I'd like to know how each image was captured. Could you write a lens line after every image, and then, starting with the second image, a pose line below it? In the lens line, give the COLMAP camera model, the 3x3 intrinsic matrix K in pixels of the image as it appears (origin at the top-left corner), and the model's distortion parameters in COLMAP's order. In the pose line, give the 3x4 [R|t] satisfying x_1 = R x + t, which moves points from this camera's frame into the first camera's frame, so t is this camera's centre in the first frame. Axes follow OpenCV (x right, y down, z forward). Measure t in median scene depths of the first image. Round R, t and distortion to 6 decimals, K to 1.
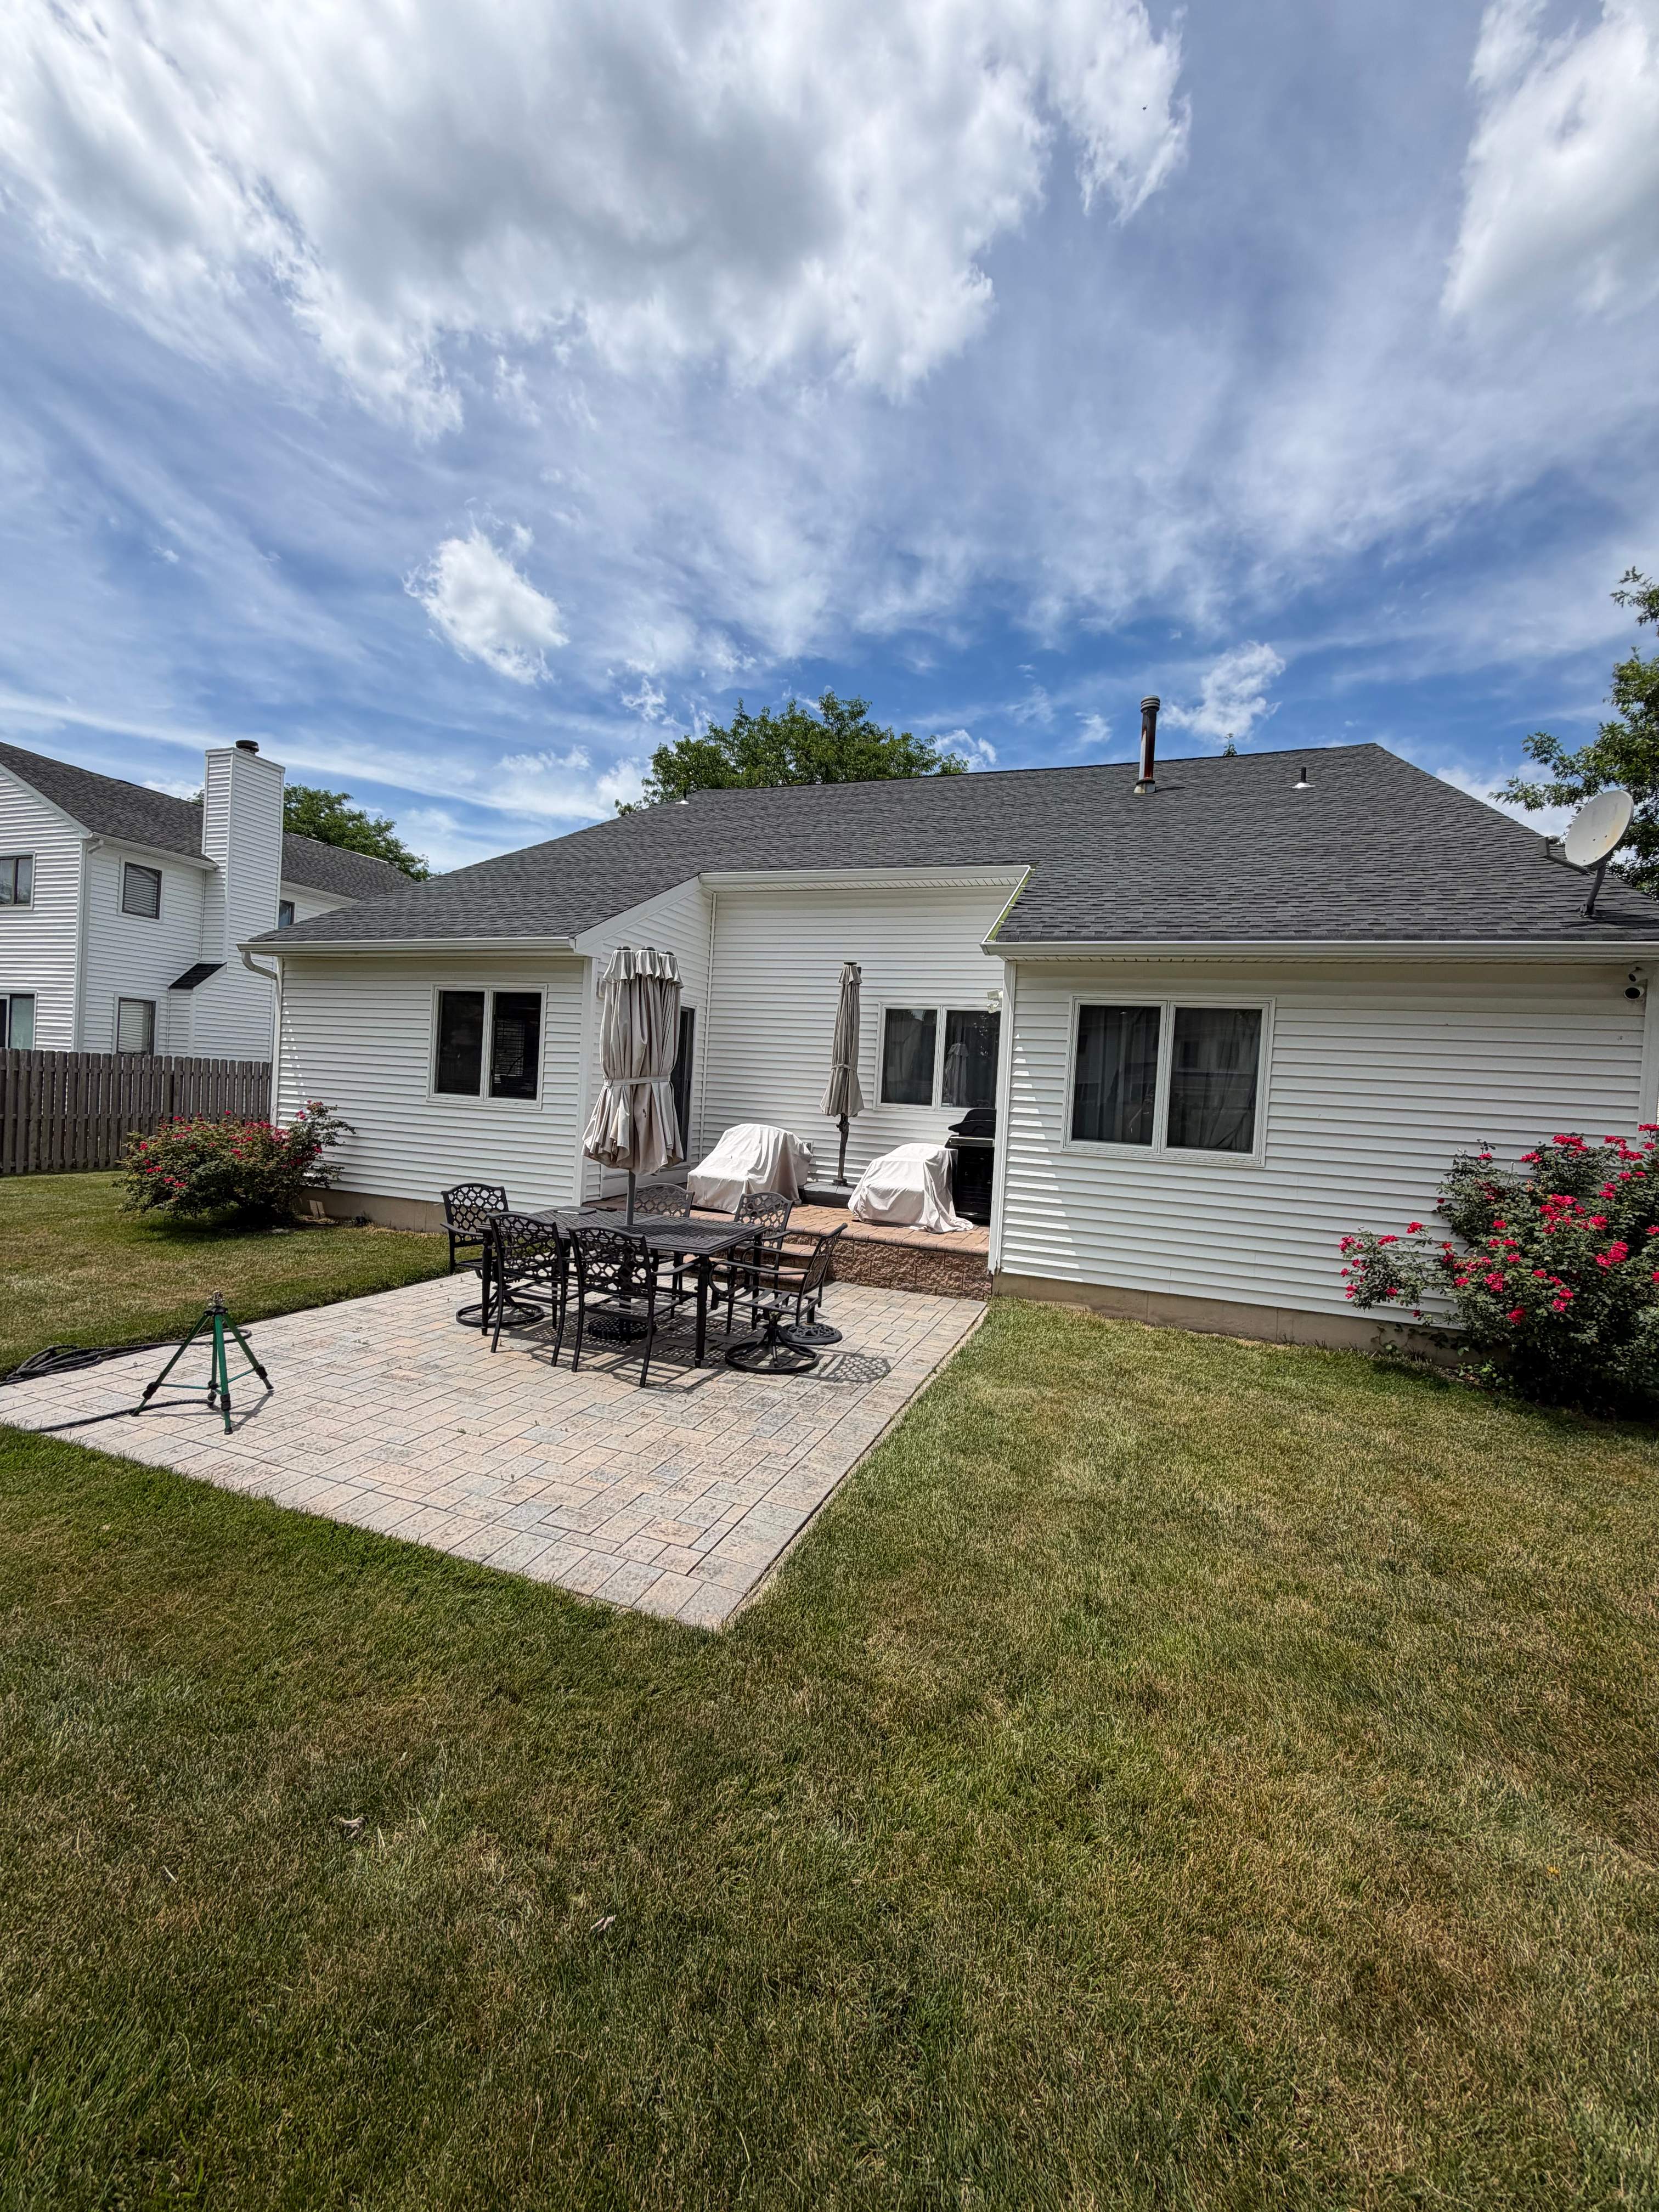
lens RADIAL K [[878.8, 0, 829.5], [0, 878.8, 1099.0], [0, 0, 1]] dist [0.000542, 0.000007]
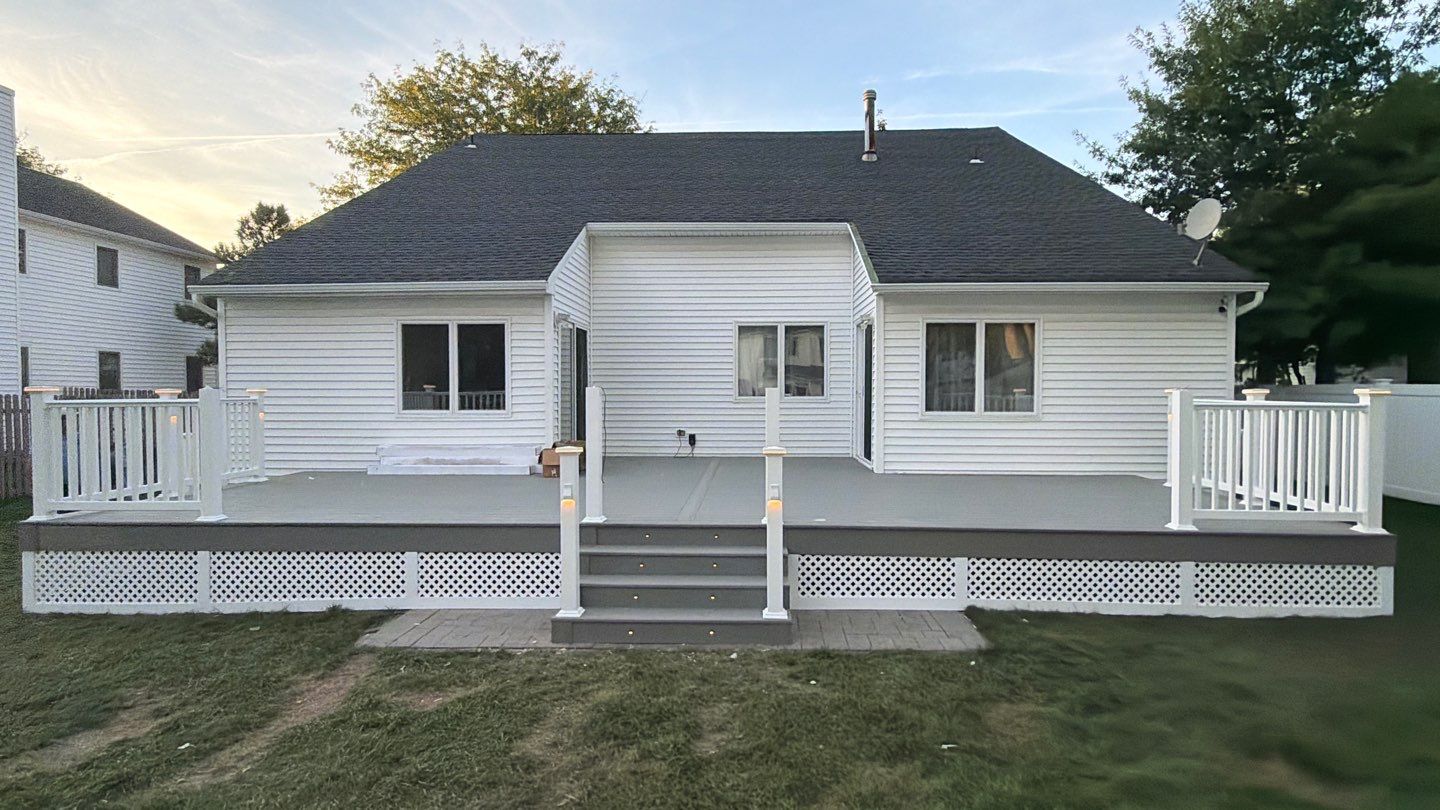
lens RADIAL K [[803.1, 0, 720.0], [0, 803.1, 405.0], [0, 0, 1]] dist [-0.002056, 0.000290]
pose [[0.951024, -0.062612, 0.302710, -0.479701], [0.058634, 0.998032, 0.022219, -0.016178], [-0.303506, -0.003382, 0.952824, -0.220464]]
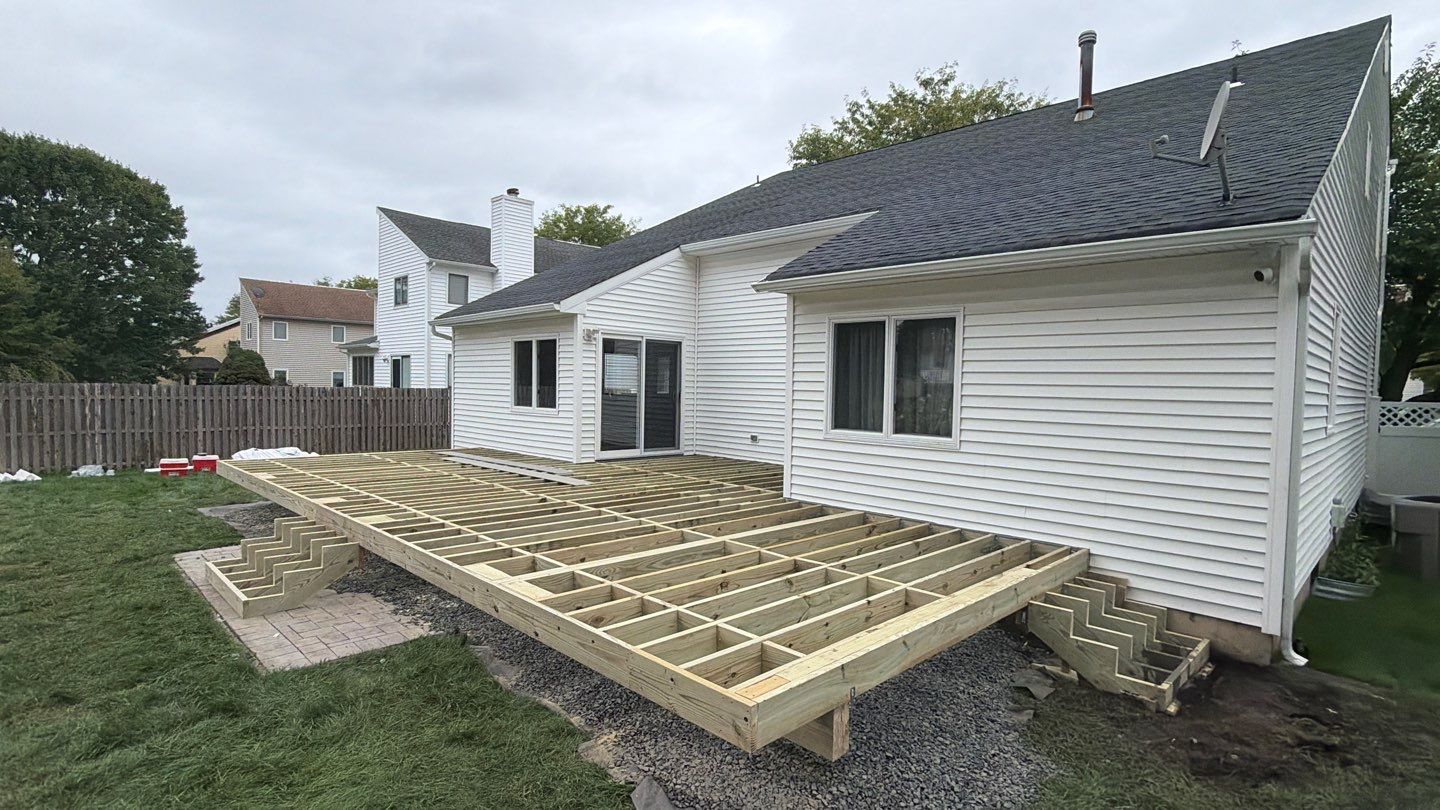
lens RADIAL K [[700.9, 0, 718.8], [0, 700.9, 406.4], [0, 0, 1]] dist [0.000153, -0.000219]
pose [[0.907868, -0.026204, -0.418436, 0.546937], [0.026047, 0.999642, -0.006088, 0.015579], [0.418445, -0.005372, 0.908226, -0.001072]]
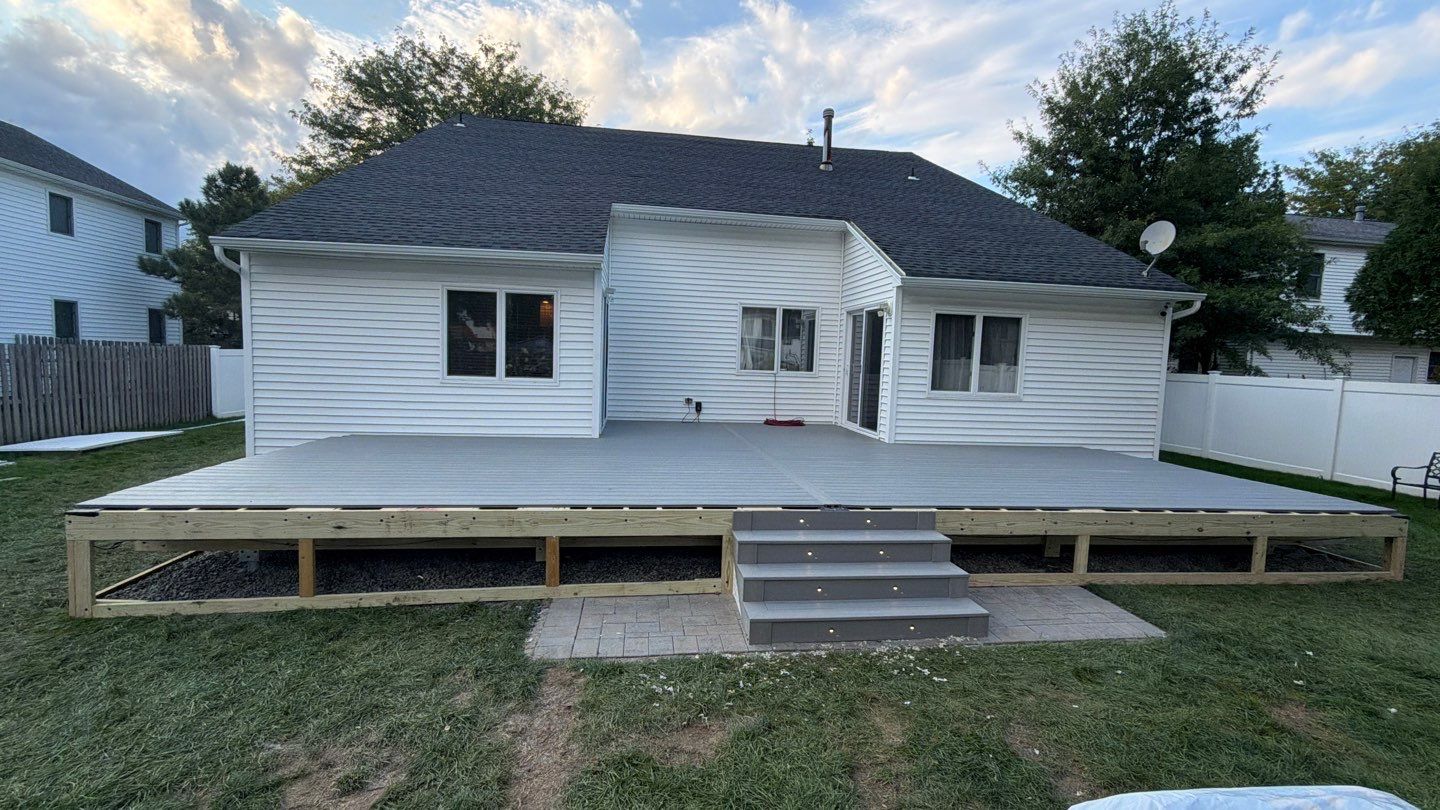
lens RADIAL K [[631.4, 0, 720.0], [0, 631.4, 405.0], [0, 0, 1]] dist [0.000417, -0.000283]
pose [[0.883959, -0.060827, 0.463591, -0.679415], [0.022585, 0.995899, 0.087606, -0.043903], [-0.467018, -0.066970, 0.881708, 0.074242]]
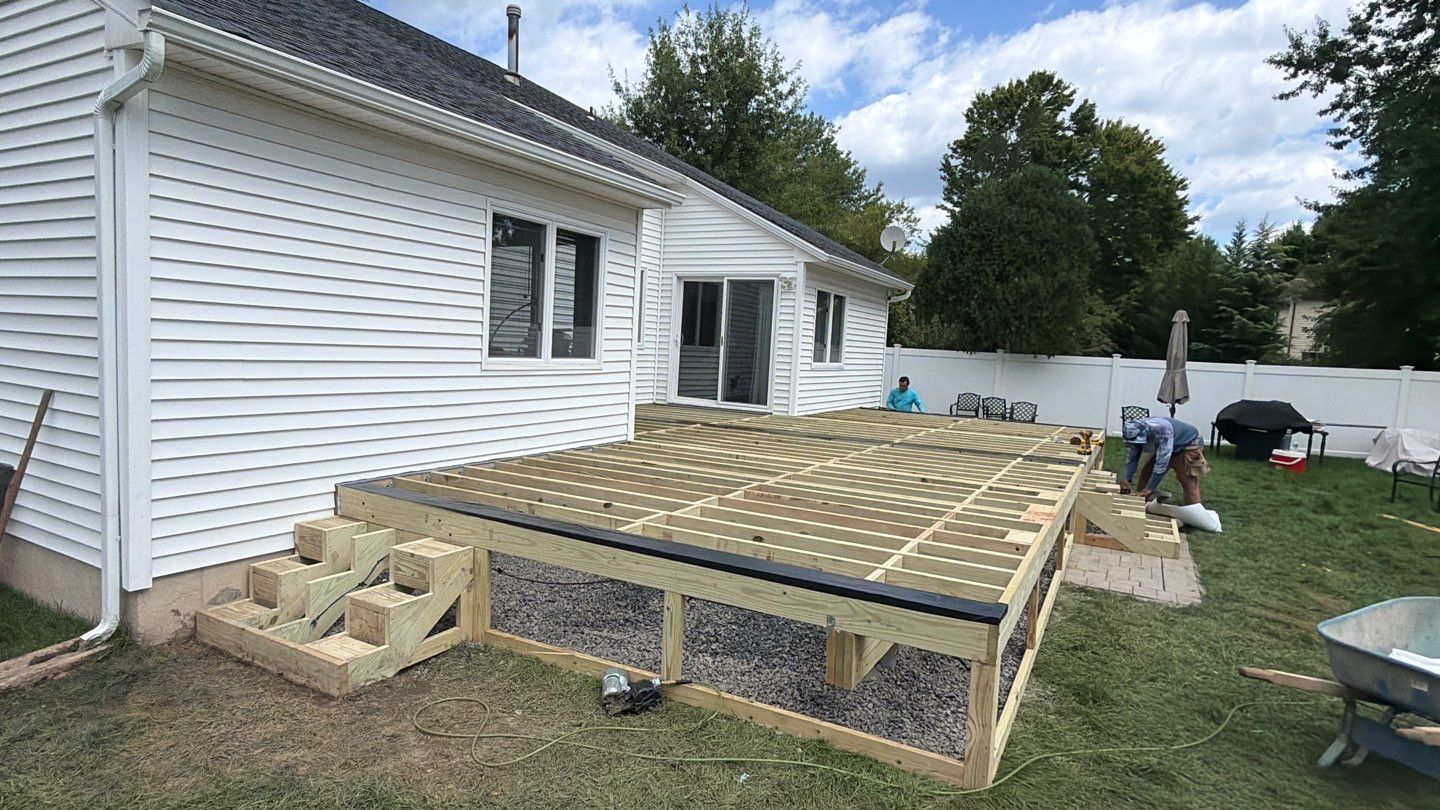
lens RADIAL K [[765.4, 0, 718.0], [0, 765.4, 407.5], [0, 0, 1]] dist [0.001186, -0.000091]
pose [[0.151856, -0.130045, 0.979810, -1.346692], [-0.026652, 0.990408, 0.135582, -0.072686], [-0.988043, -0.046703, 0.146933, 0.938252]]
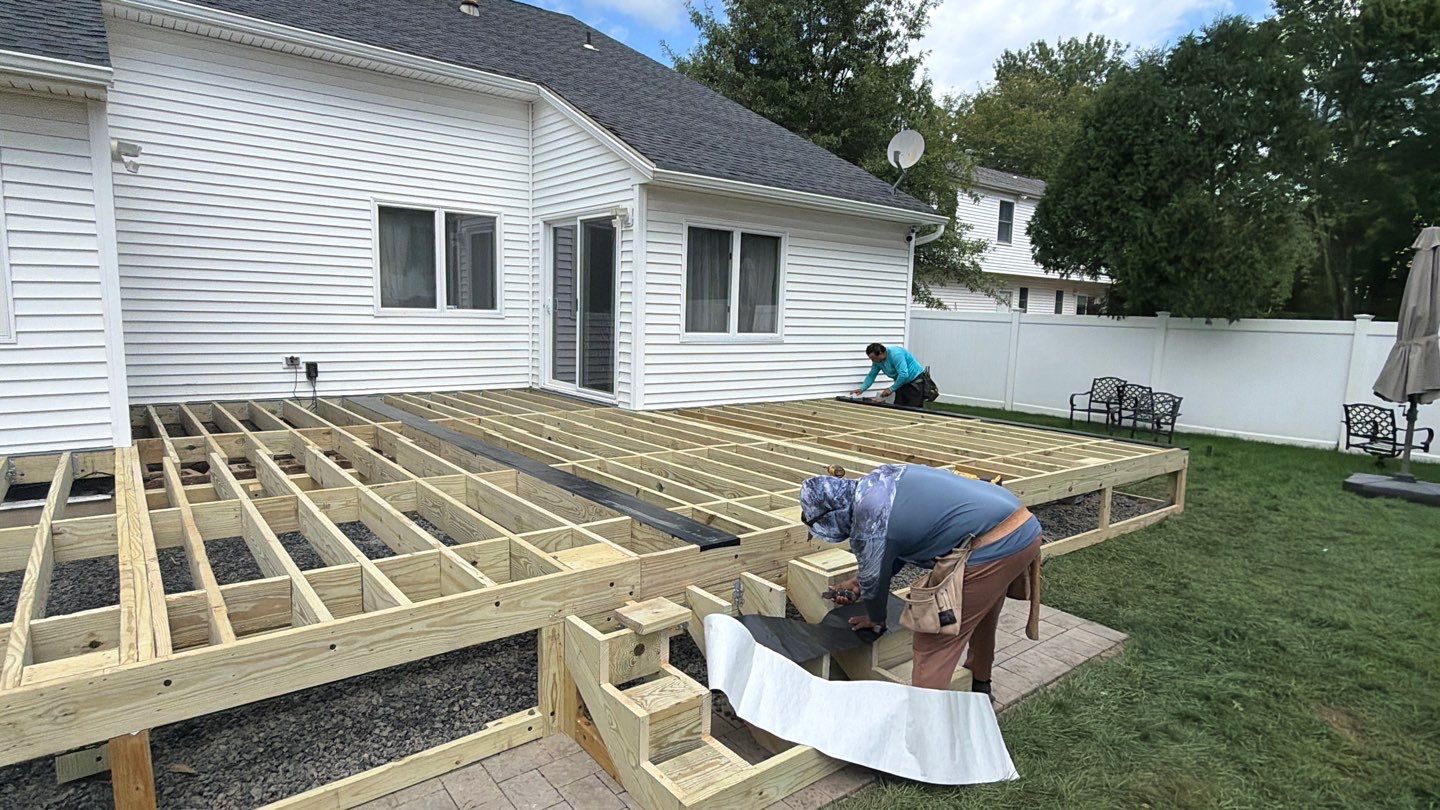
lens RADIAL K [[765.4, 0, 718.0], [0, 765.4, 407.5], [0, 0, 1]] dist [0.001186, -0.000091]
pose [[0.520112, -0.150953, 0.840653, -0.654963], [0.013447, 0.985583, 0.168658, -0.033610], [-0.853992, -0.076417, 0.514643, 0.362104]]
